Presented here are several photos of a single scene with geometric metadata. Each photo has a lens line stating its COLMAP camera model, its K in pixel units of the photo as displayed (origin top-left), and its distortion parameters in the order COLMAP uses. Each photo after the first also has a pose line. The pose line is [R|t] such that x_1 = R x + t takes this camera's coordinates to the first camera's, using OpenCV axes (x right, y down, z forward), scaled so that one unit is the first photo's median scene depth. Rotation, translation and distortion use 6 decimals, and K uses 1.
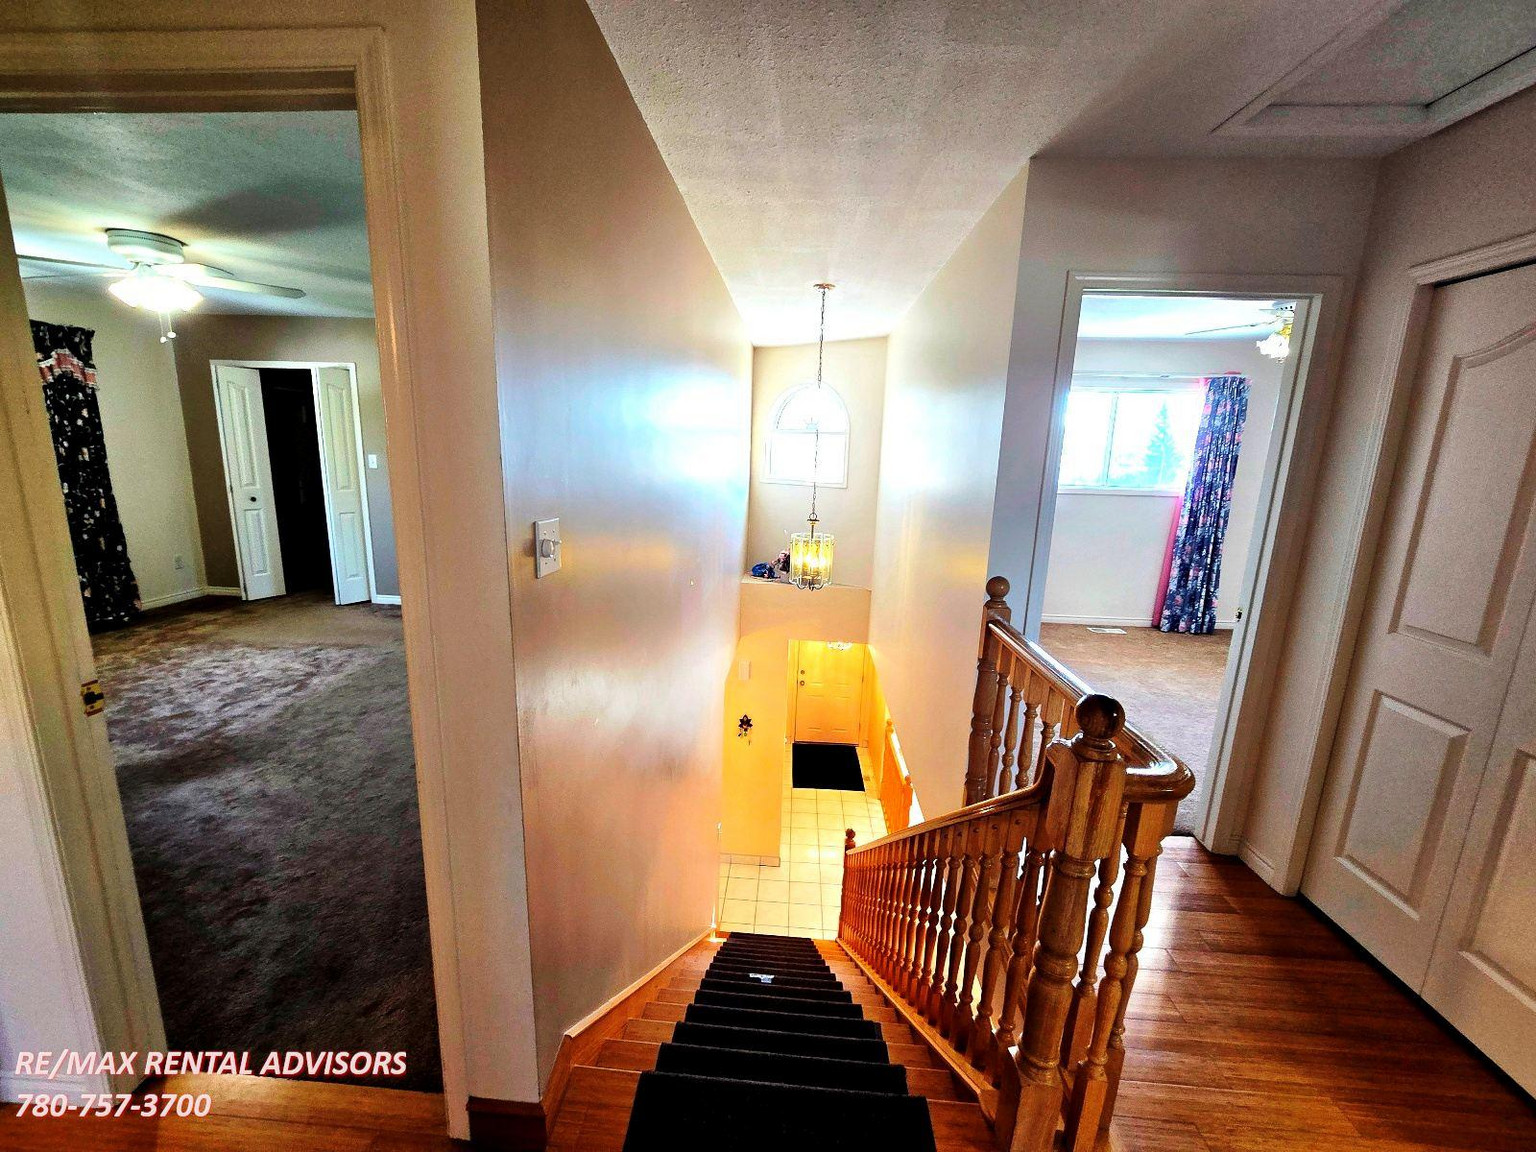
lens RADIAL K [[637.1, 0, 759.3], [0, 637.1, 580.0], [0, 0, 1]] dist [-0.004547, 0.000020]
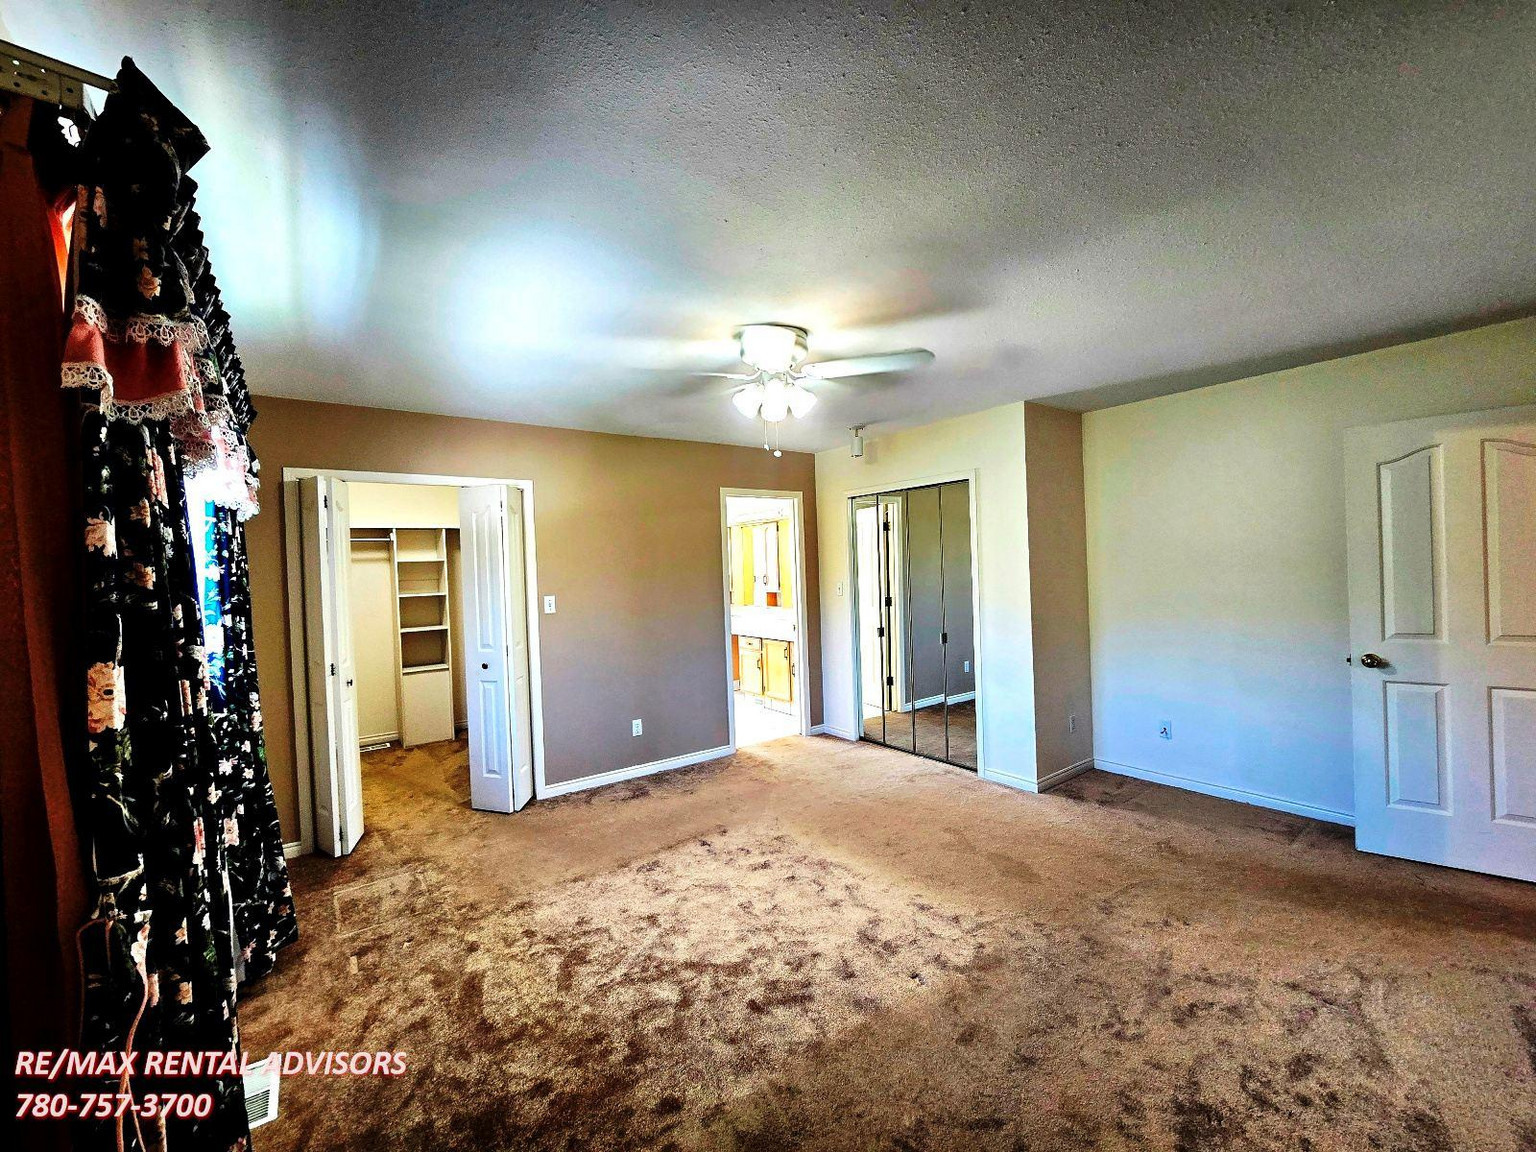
lens RADIAL K [[637.1, 0, 759.3], [0, 637.1, 580.0], [0, 0, 1]] dist [-0.004547, 0.000020]
pose [[0.761560, -0.070298, 0.644270, -1.119371], [0.189033, 0.974968, -0.117065, -0.096826], [-0.619914, 0.210940, 0.755785, 0.324130]]
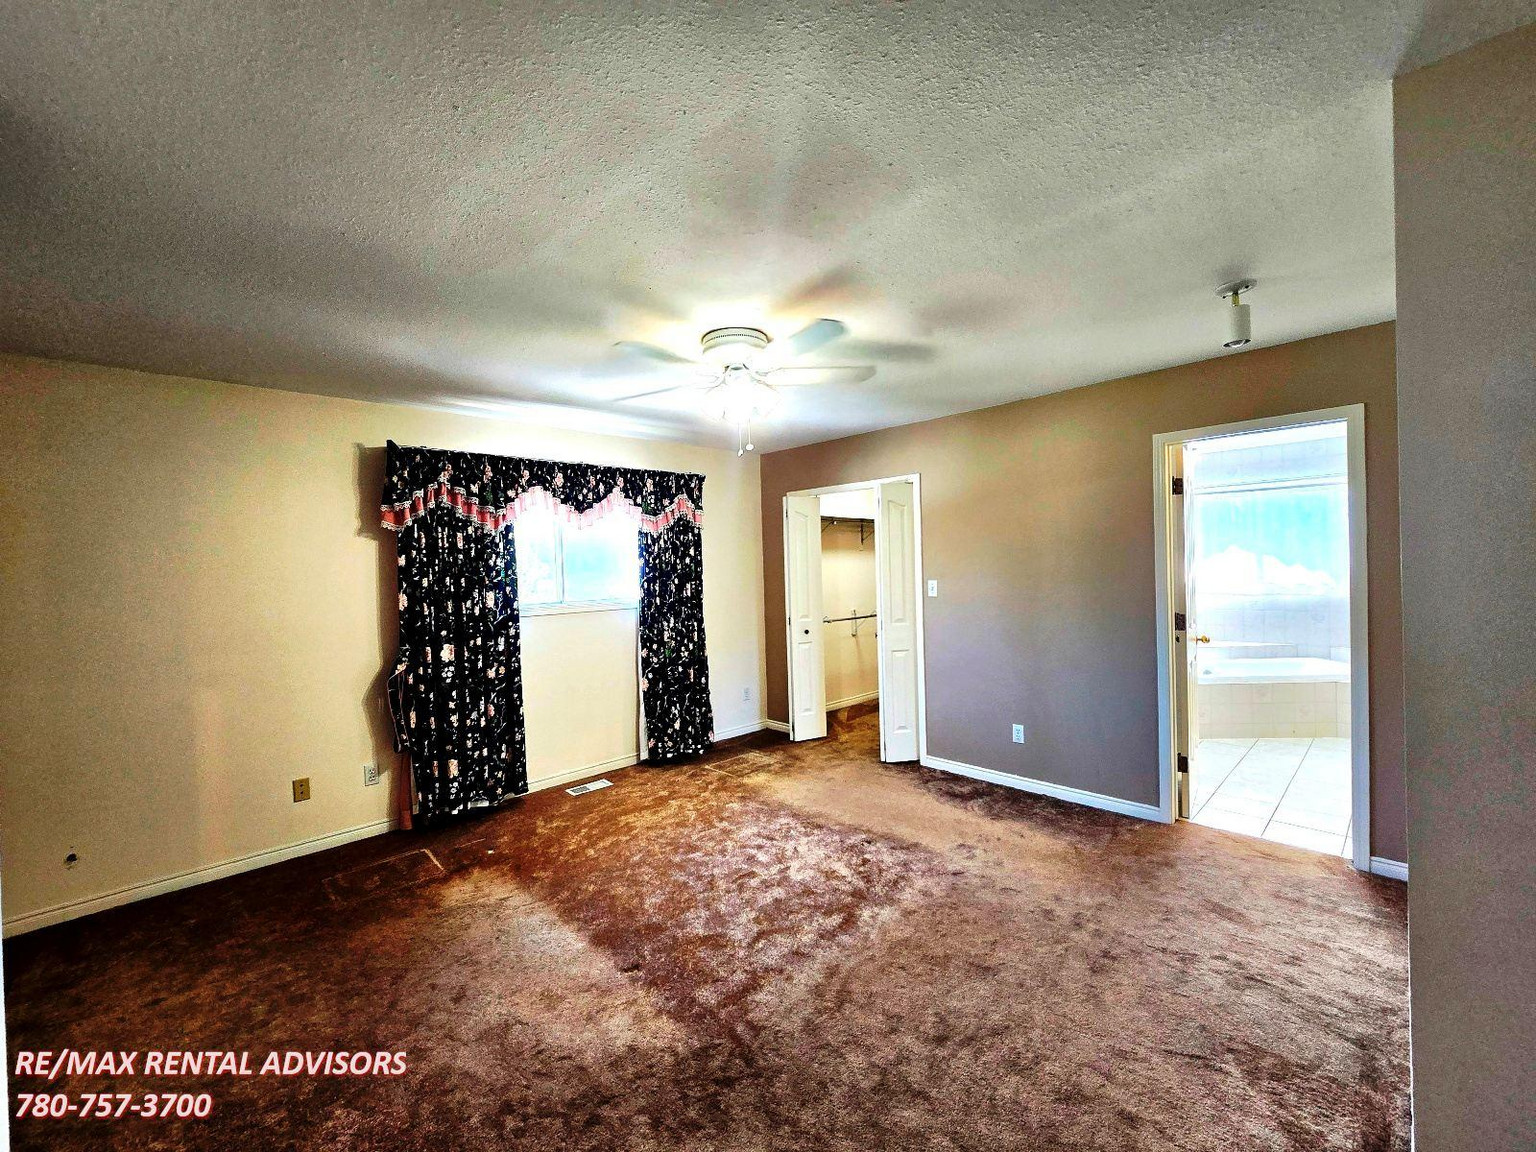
lens RADIAL K [[637.1, 0, 759.3], [0, 637.1, 580.0], [0, 0, 1]] dist [-0.004547, 0.000020]
pose [[0.733100, -0.040426, -0.678918, -0.273211], [-0.087834, 0.984245, -0.153450, -0.066285], [0.674425, 0.172126, 0.718000, 0.335538]]
